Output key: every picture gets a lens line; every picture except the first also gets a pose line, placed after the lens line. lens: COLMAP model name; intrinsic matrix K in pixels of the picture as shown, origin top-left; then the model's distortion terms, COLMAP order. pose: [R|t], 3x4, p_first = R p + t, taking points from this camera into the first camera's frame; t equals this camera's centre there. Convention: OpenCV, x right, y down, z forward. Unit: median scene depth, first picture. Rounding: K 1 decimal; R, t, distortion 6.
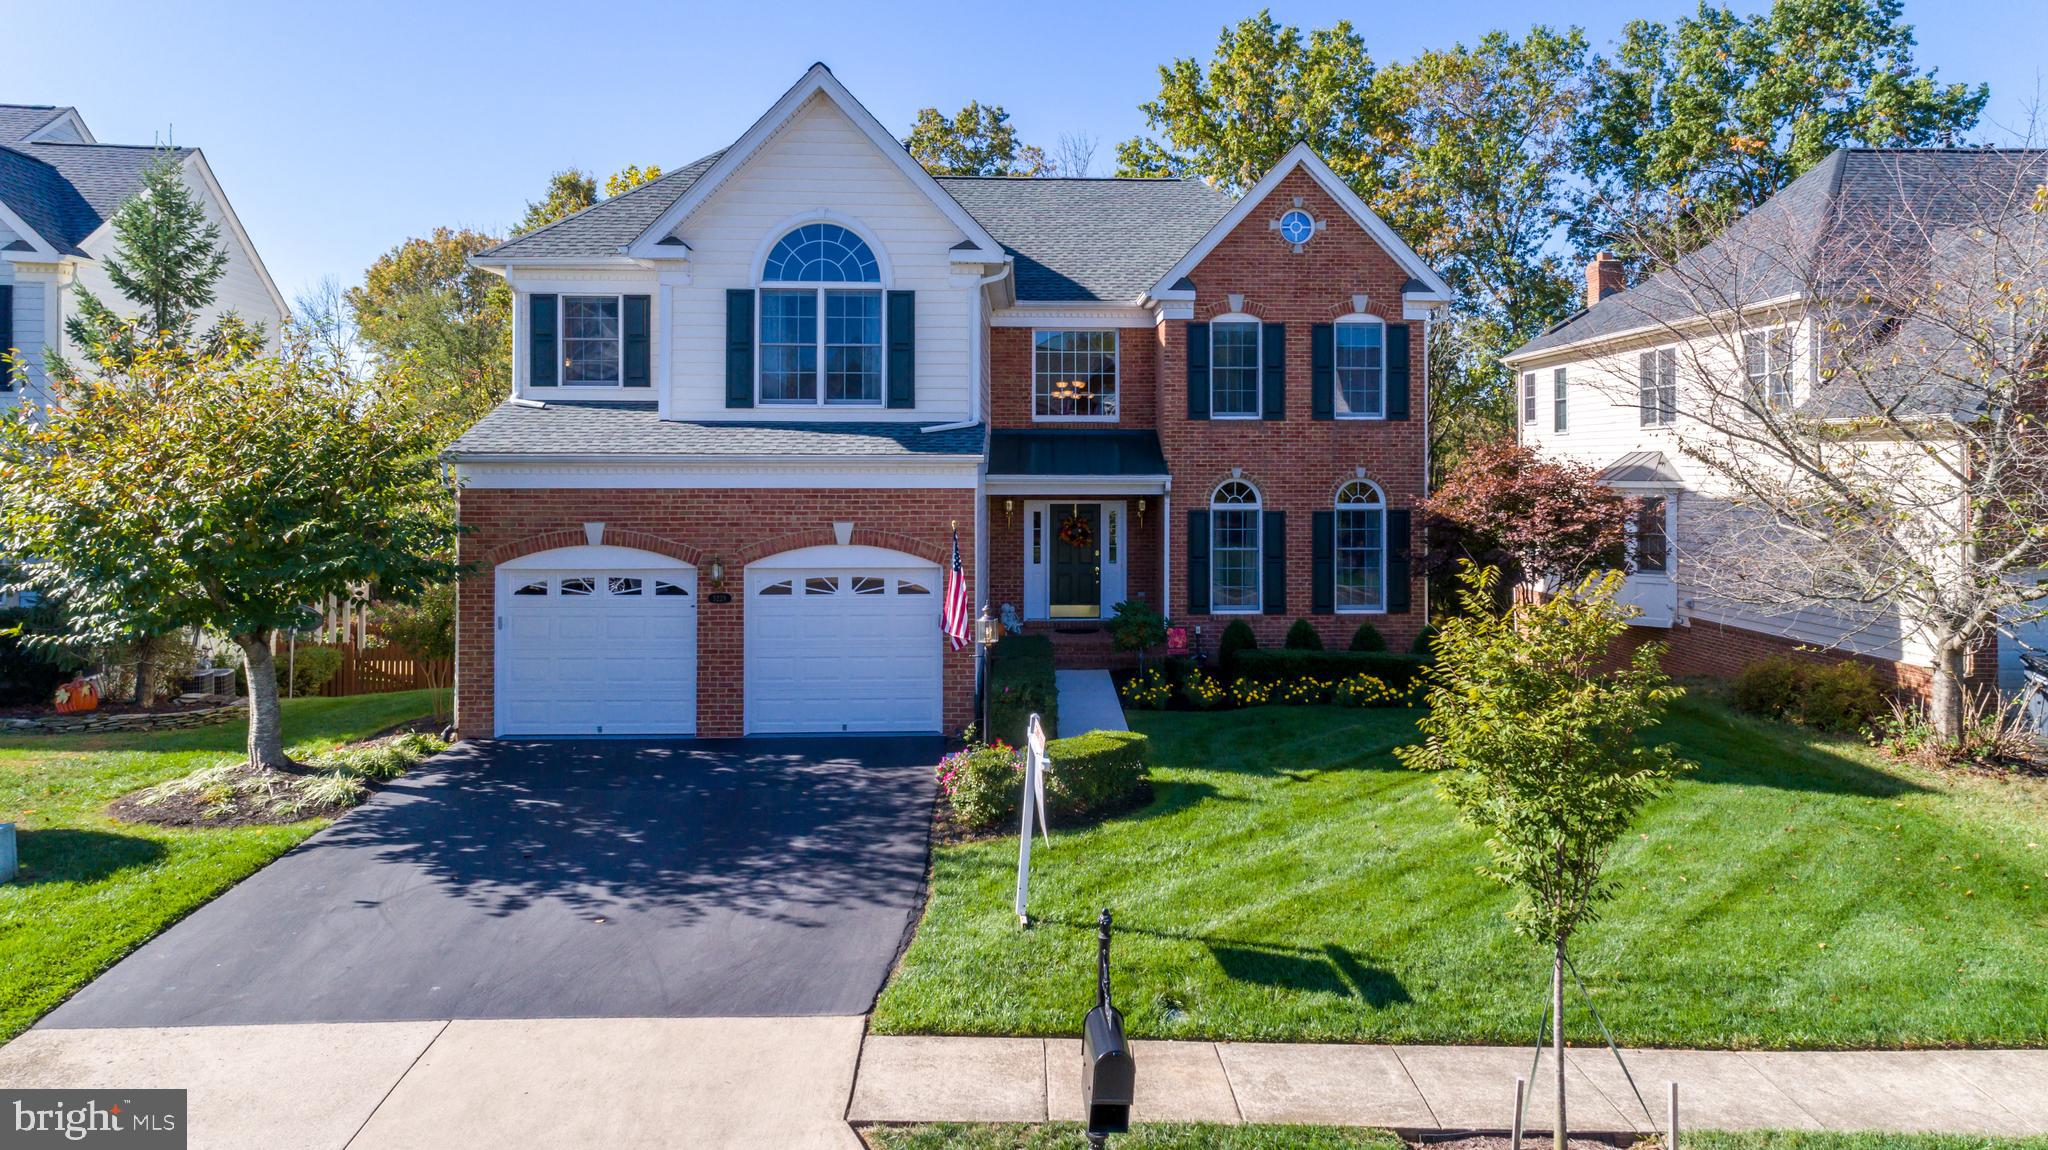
lens RADIAL K [[1340.4, 0, 1081.9], [0, 1340.4, 483.9], [0, 0, 1]] dist [0.005515, 0.000540]
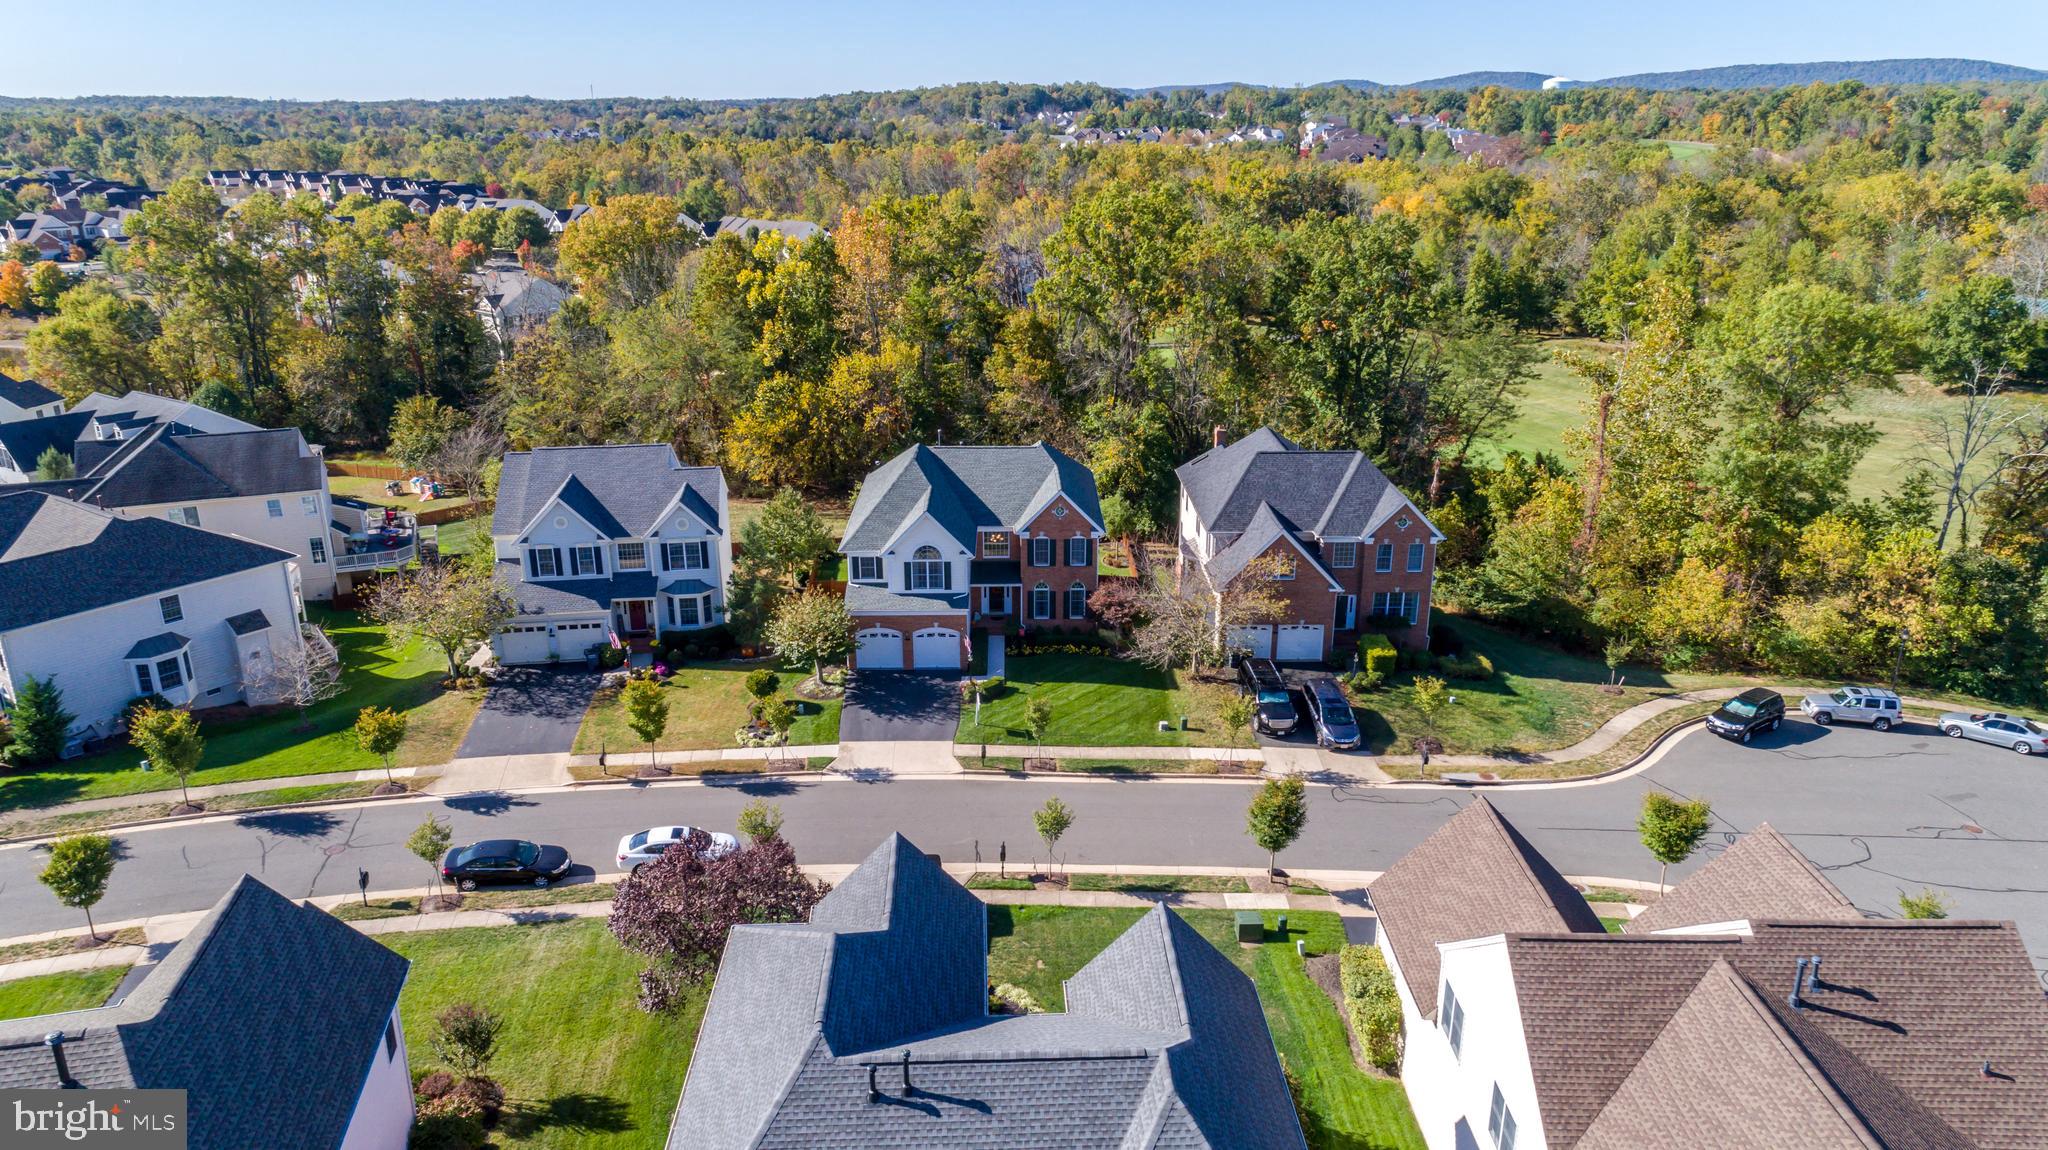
lens RADIAL K [[1370.4, 0, 1021.1], [0, 1370.4, 575.9], [0, 0, 1]] dist [0.018524, 0.001366]
pose [[0.999122, 0.007043, -0.041306, 0.253567], [0.007204, 0.942225, 0.334904, -1.473821], [0.041278, -0.334907, 0.941347, -2.849964]]
